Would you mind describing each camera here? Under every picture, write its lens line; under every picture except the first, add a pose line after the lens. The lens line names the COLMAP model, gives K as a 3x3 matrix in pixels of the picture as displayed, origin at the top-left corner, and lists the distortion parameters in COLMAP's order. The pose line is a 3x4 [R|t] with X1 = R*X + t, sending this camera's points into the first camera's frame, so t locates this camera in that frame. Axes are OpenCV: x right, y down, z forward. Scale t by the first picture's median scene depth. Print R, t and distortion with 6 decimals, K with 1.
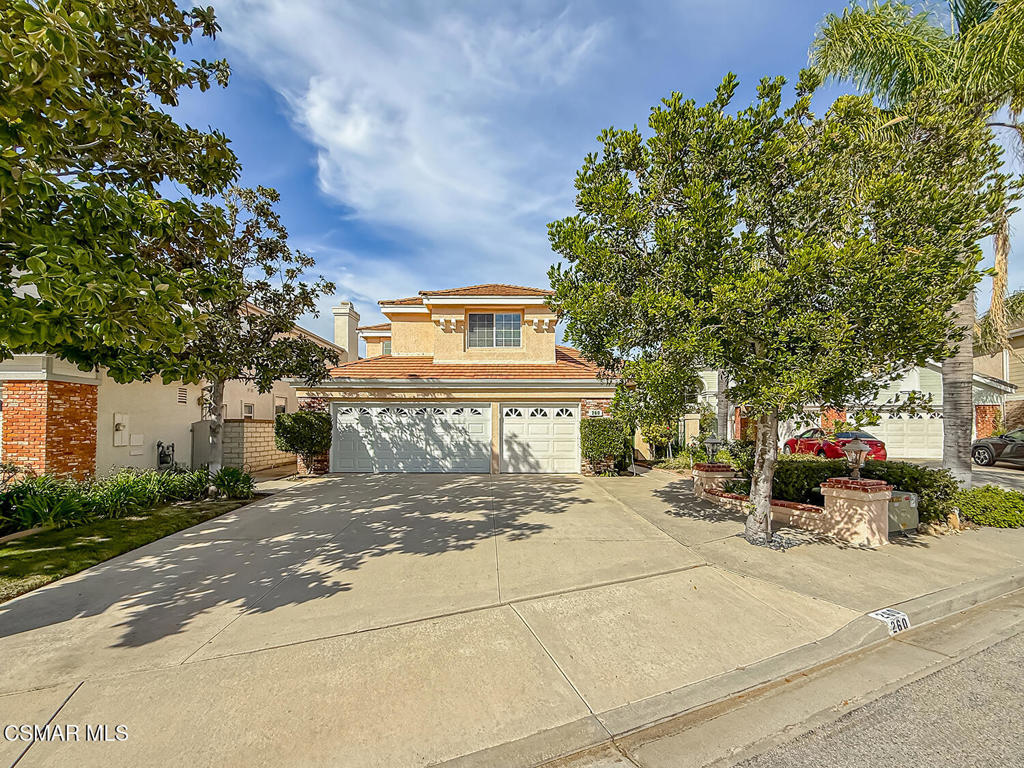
lens RADIAL K [[424.6, 0, 510.1], [0, 424.6, 410.6], [0, 0, 1]] dist [0.000669, 0.000141]
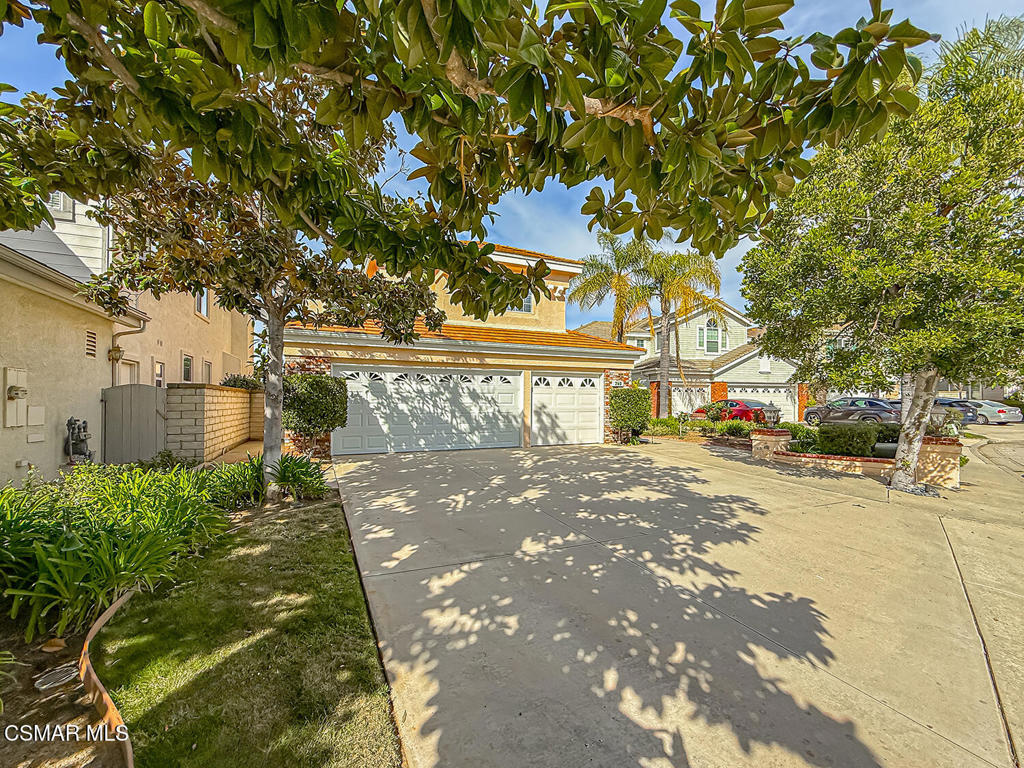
lens RADIAL K [[409.7, 0, 520.3], [0, 409.7, 391.5], [0, 0, 1]] dist [0.001646, 0.000085]
pose [[0.916291, 0.008735, 0.400418, -0.411191], [-0.015785, 0.999773, 0.014313, 0.014631], [-0.400202, -0.019435, 0.916221, 0.190159]]
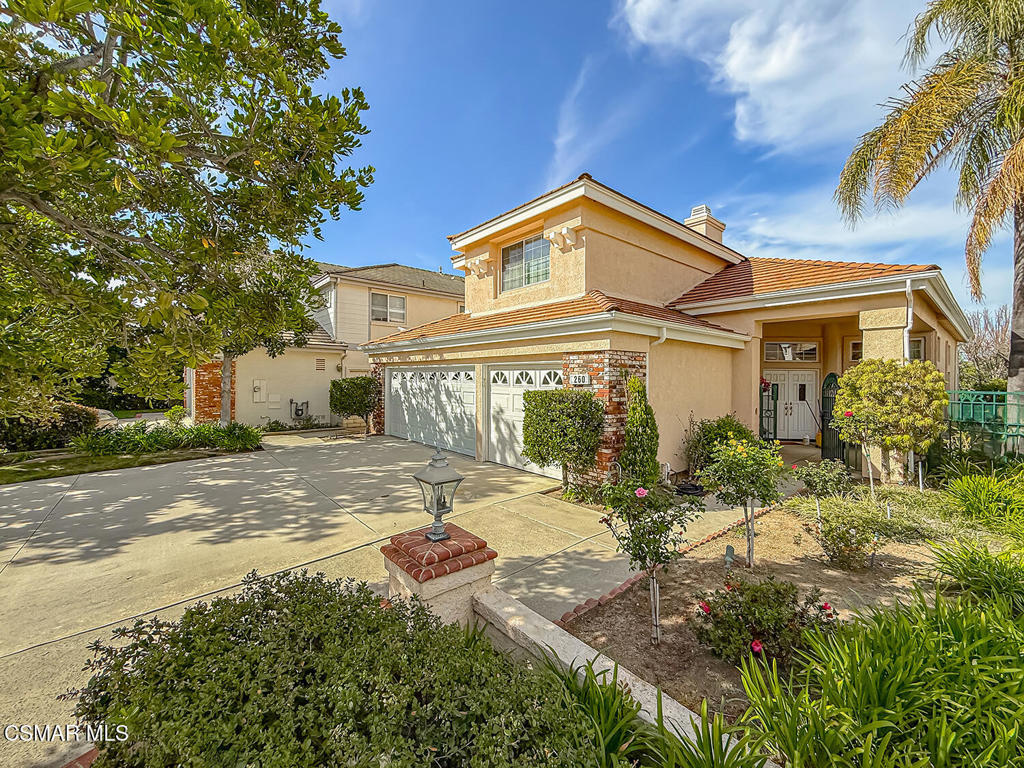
lens RADIAL K [[412.6, 0, 512.4], [0, 412.6, 375.6], [0, 0, 1]] dist [-0.000284, -0.000142]
pose [[0.645379, -0.000698, -0.763863, 0.554713], [0.020565, 0.999653, 0.016462, -0.009519], [0.763586, -0.026332, 0.645169, 0.590803]]
